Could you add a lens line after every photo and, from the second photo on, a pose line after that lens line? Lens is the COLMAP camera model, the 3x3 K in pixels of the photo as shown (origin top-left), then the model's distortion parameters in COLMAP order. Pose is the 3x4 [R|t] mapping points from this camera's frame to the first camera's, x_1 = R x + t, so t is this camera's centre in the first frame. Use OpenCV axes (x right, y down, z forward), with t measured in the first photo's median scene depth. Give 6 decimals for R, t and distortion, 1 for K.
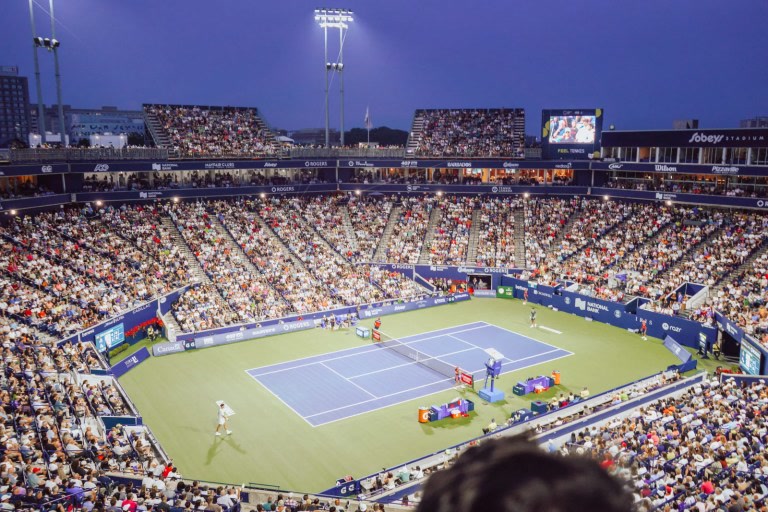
lens RADIAL K [[605.6, 0, 384.1], [0, 605.6, 254.9], [0, 0, 1]] dist [-0.004544, 0.001278]
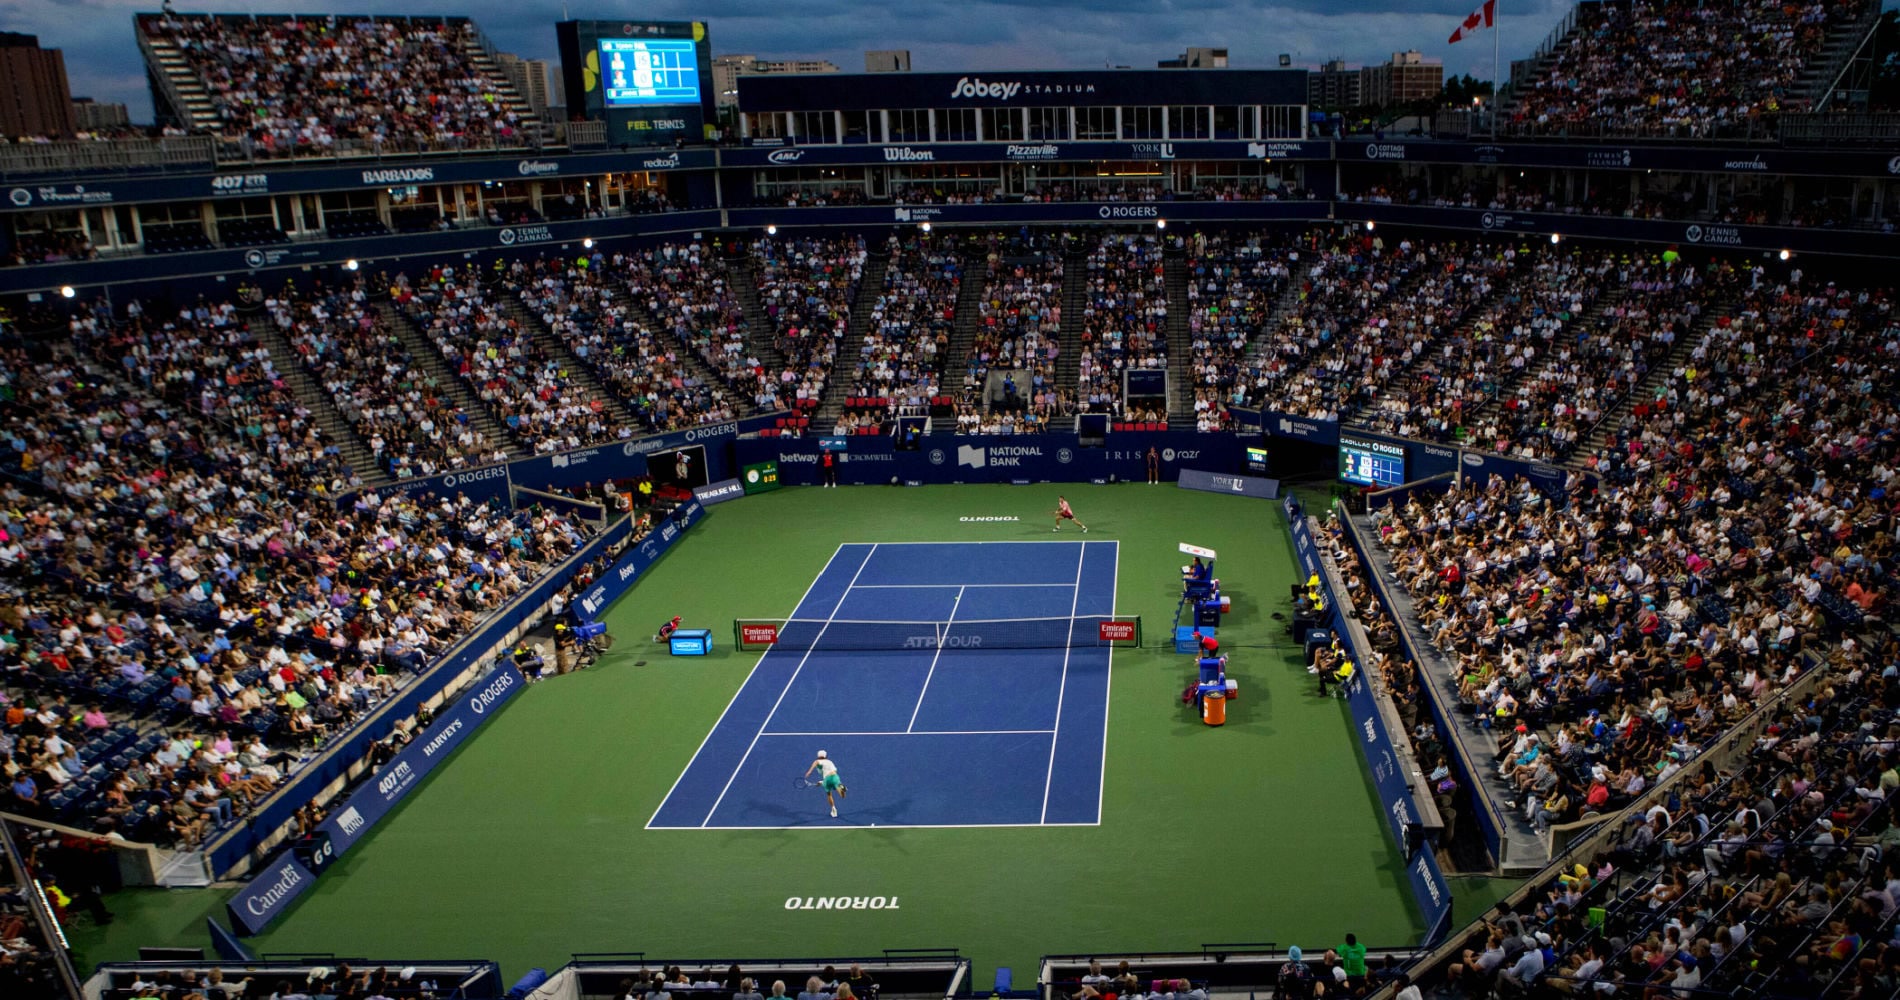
lens RADIAL K [[1640.8, 0, 950.5], [0, 1640.8, 503.3], [0, 0, 1]] dist [-0.083699, 0.000054]
pose [[0.560927, -0.212811, 0.800045, -0.593776], [0.163737, 0.975824, 0.144768, -0.058133], [-0.811511, 0.049793, 0.582211, 0.253271]]
